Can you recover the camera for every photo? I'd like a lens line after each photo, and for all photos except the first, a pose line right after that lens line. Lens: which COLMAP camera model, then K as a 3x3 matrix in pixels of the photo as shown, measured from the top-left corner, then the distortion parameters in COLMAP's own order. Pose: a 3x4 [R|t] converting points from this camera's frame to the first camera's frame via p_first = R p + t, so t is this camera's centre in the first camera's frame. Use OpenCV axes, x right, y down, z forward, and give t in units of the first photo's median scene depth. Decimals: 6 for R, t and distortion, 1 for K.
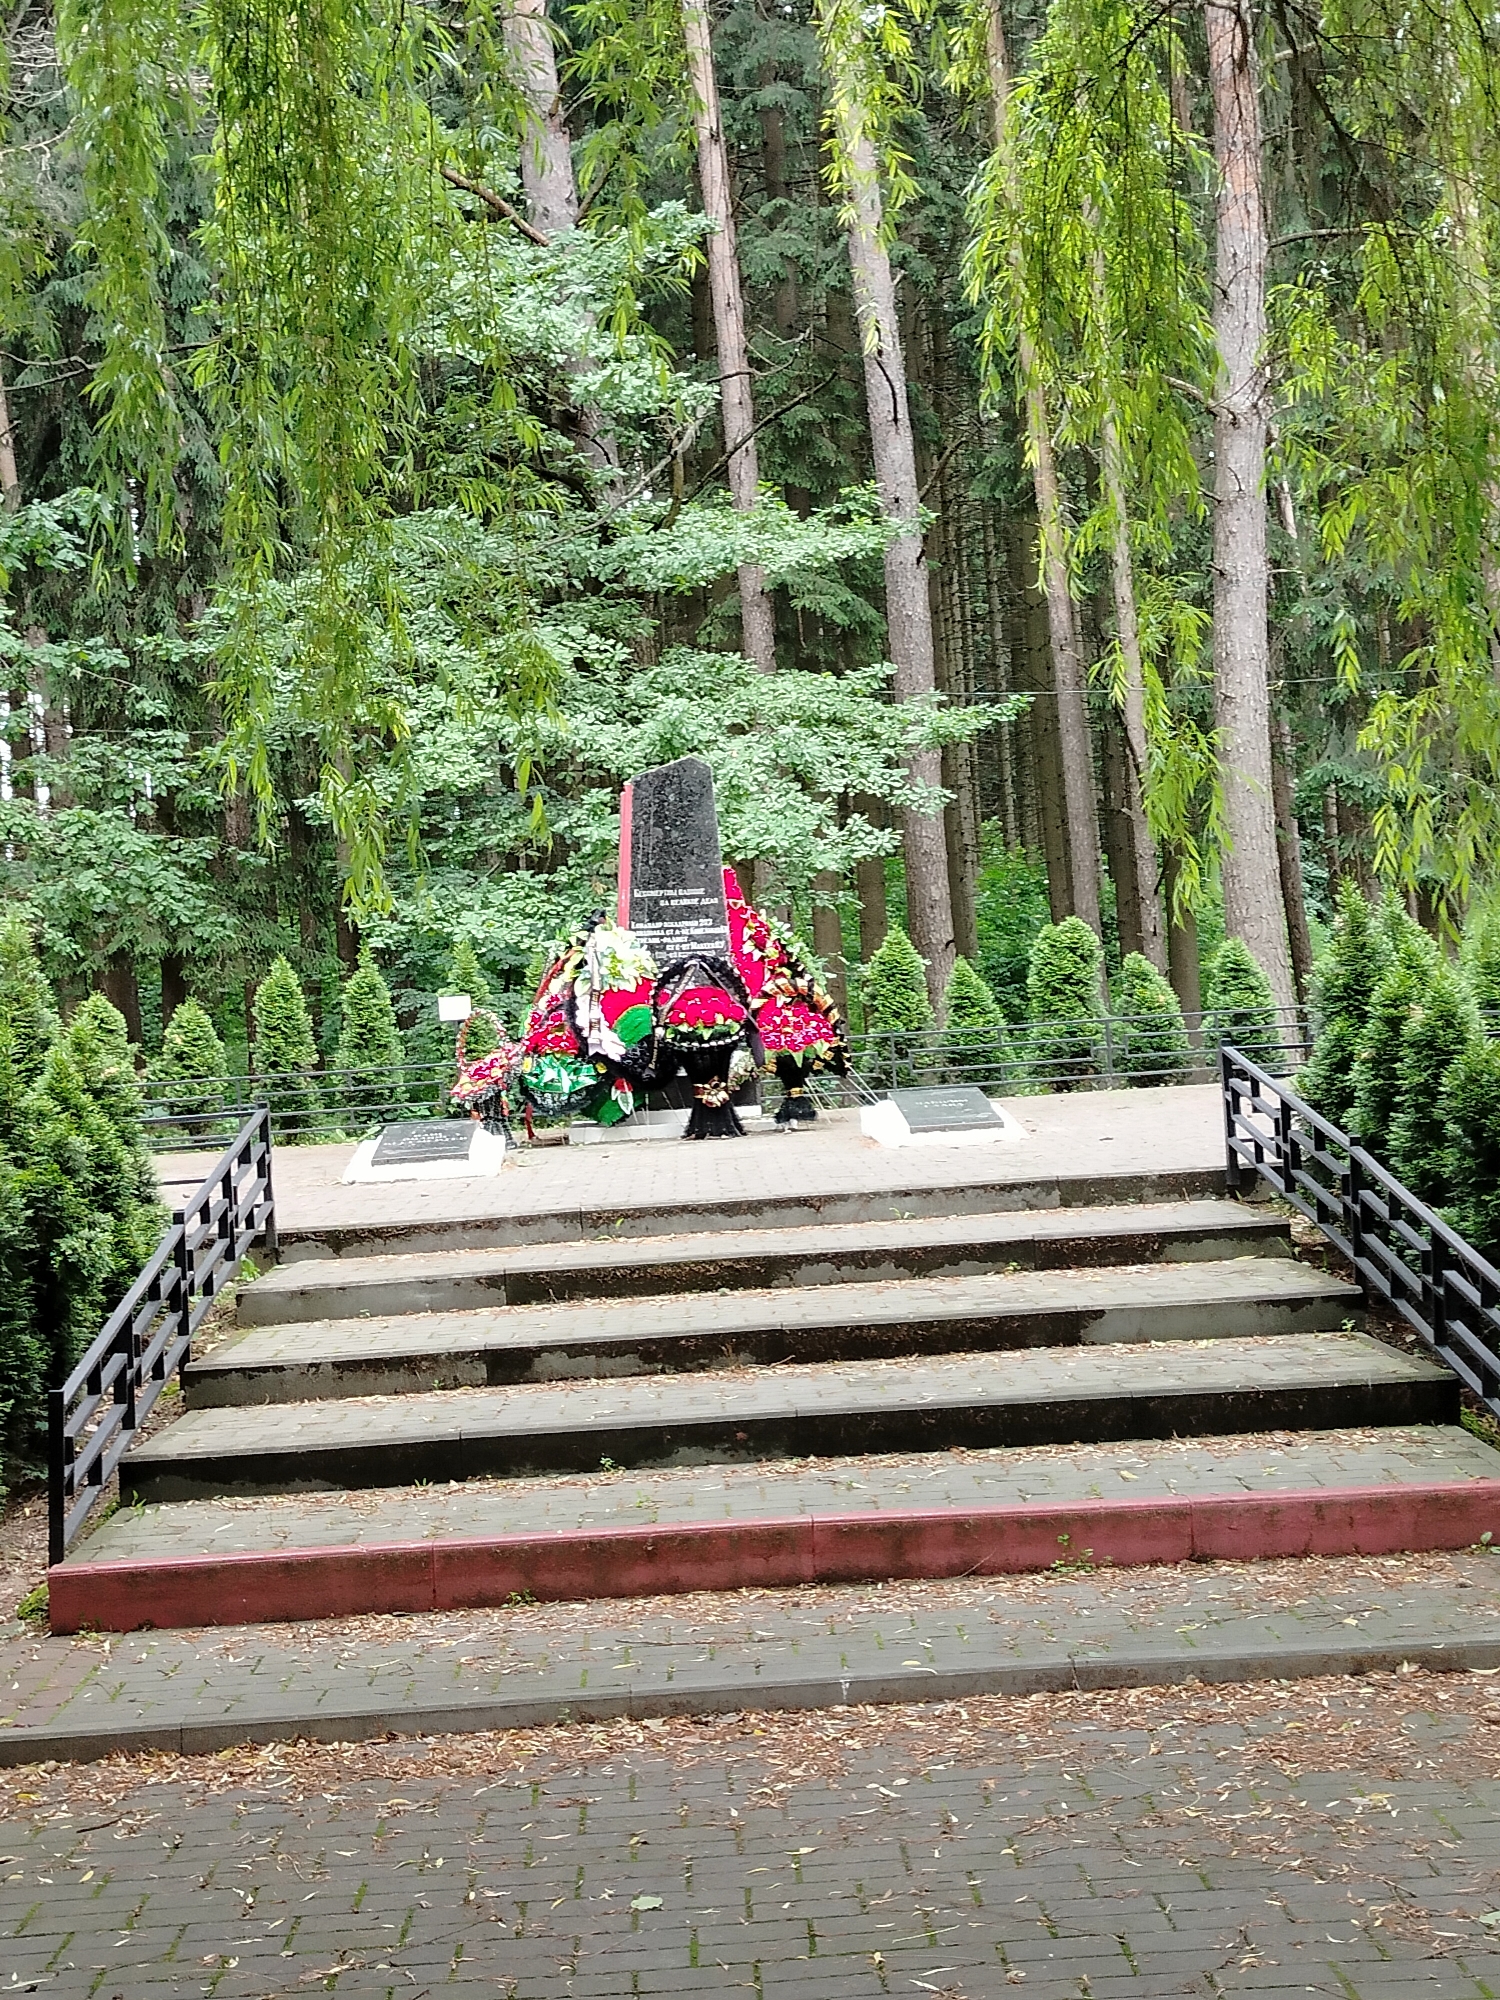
lens RADIAL K [[2802.7, 0, 750.0], [0, 2802.7, 1000.0], [0, 0, 1]] dist [0.009176, 0.001421]
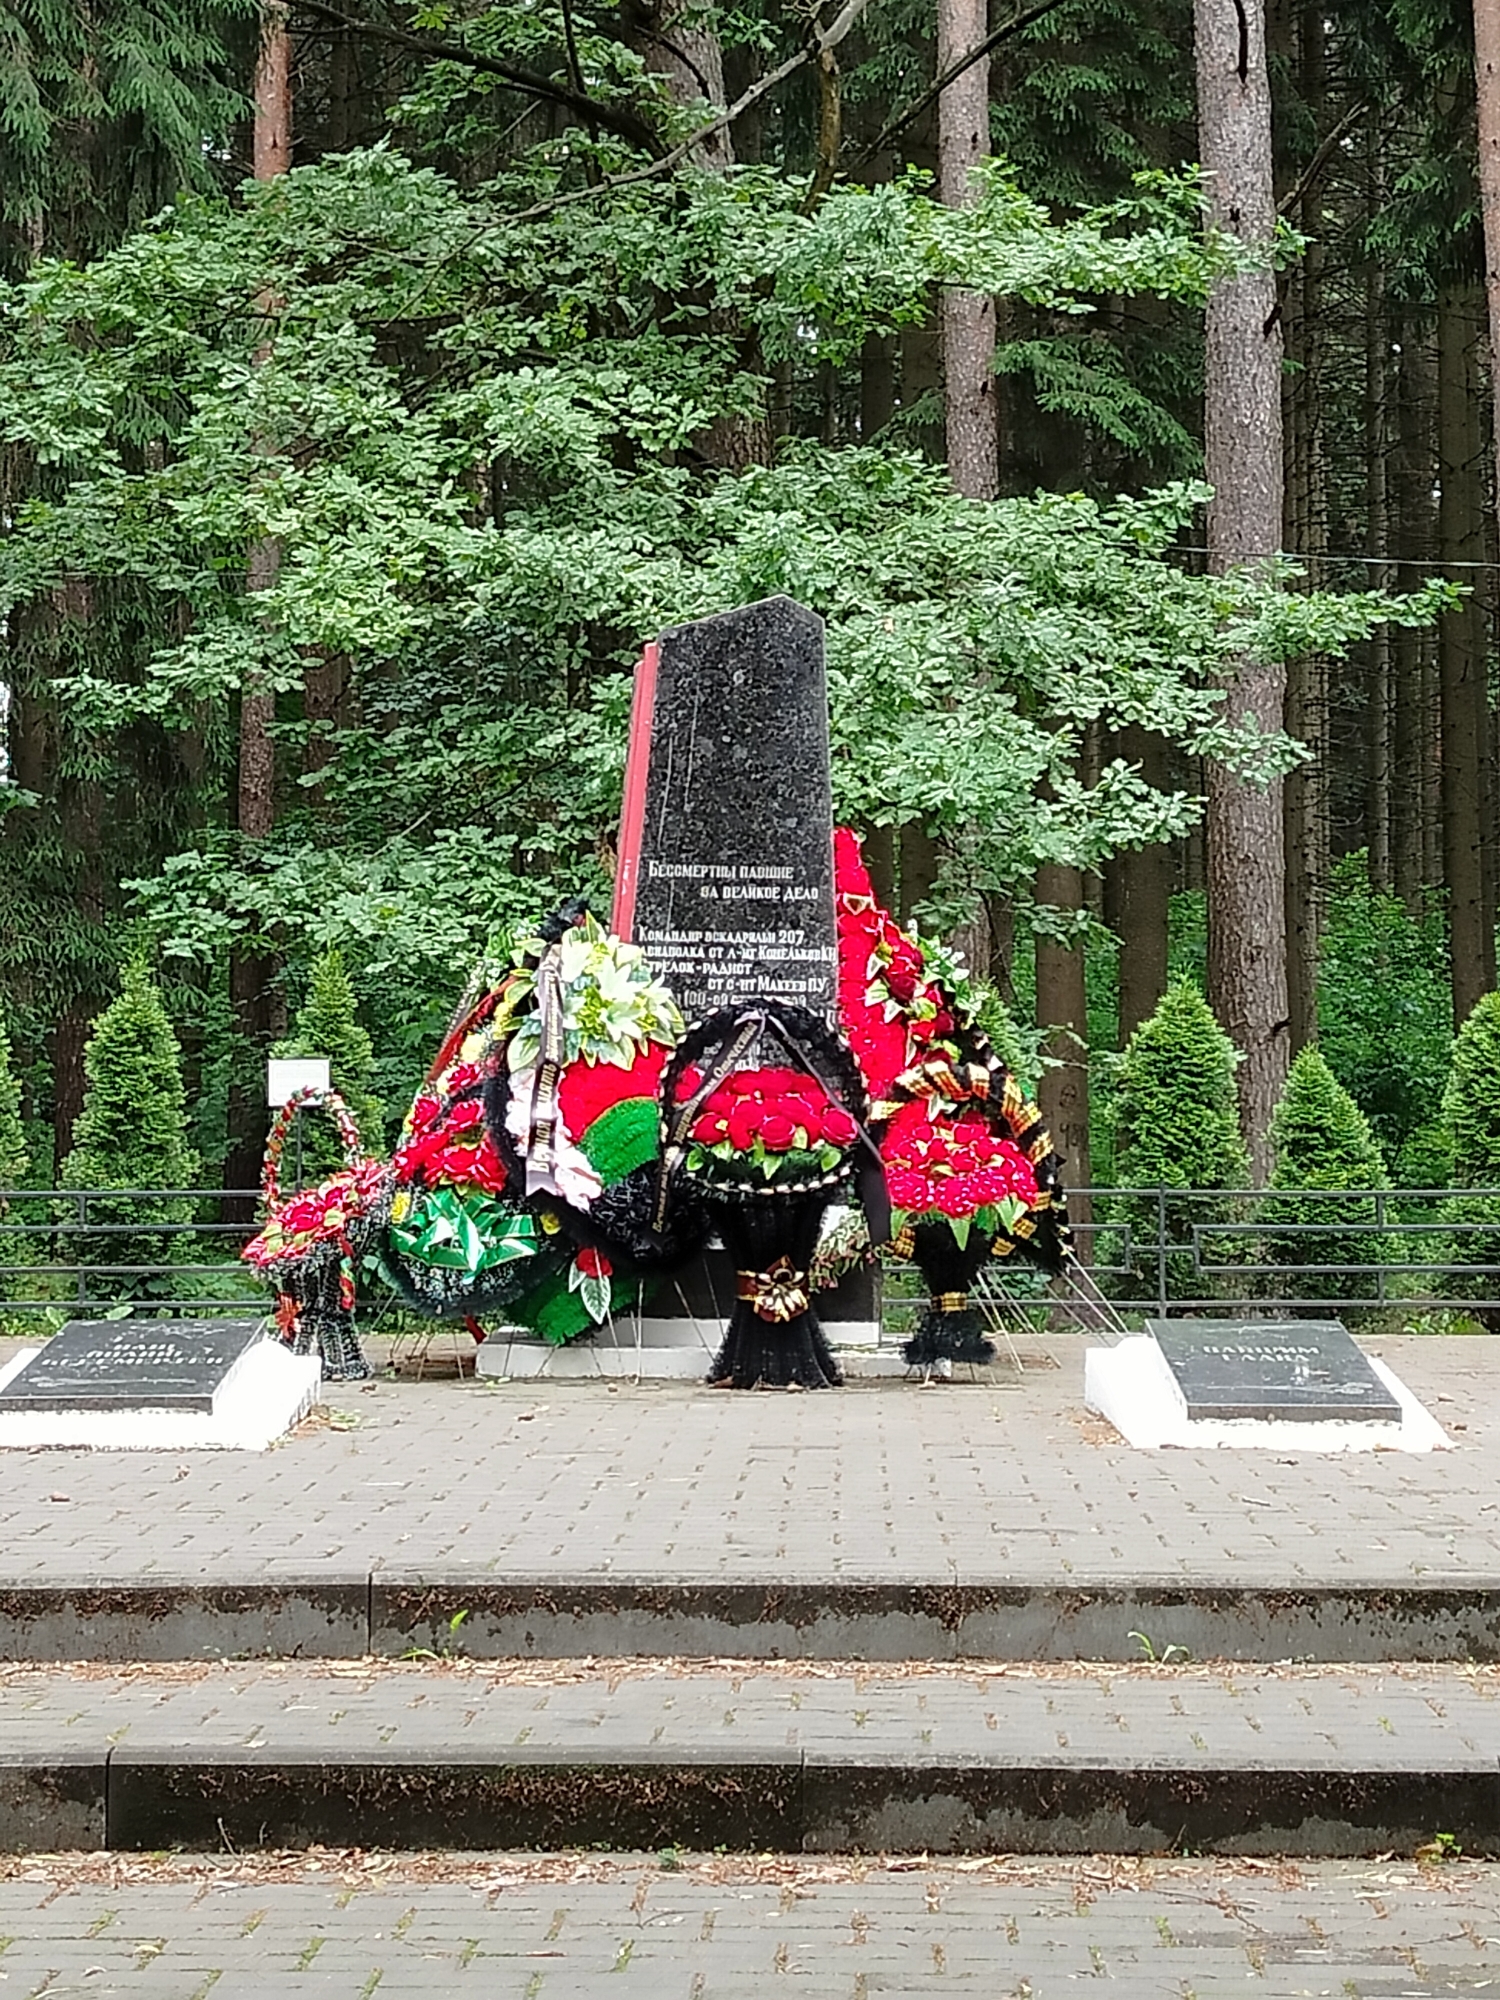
lens RADIAL K [[4257.0, 0, 750.0], [0, 4257.0, 1000.0], [0, 0, 1]] dist [0.167209, -0.203547]
pose [[0.996792, 0.063495, -0.048730, 0.013735], [-0.064698, 0.997628, -0.023526, 0.000987], [0.047121, 0.026603, 0.998535, 0.262982]]
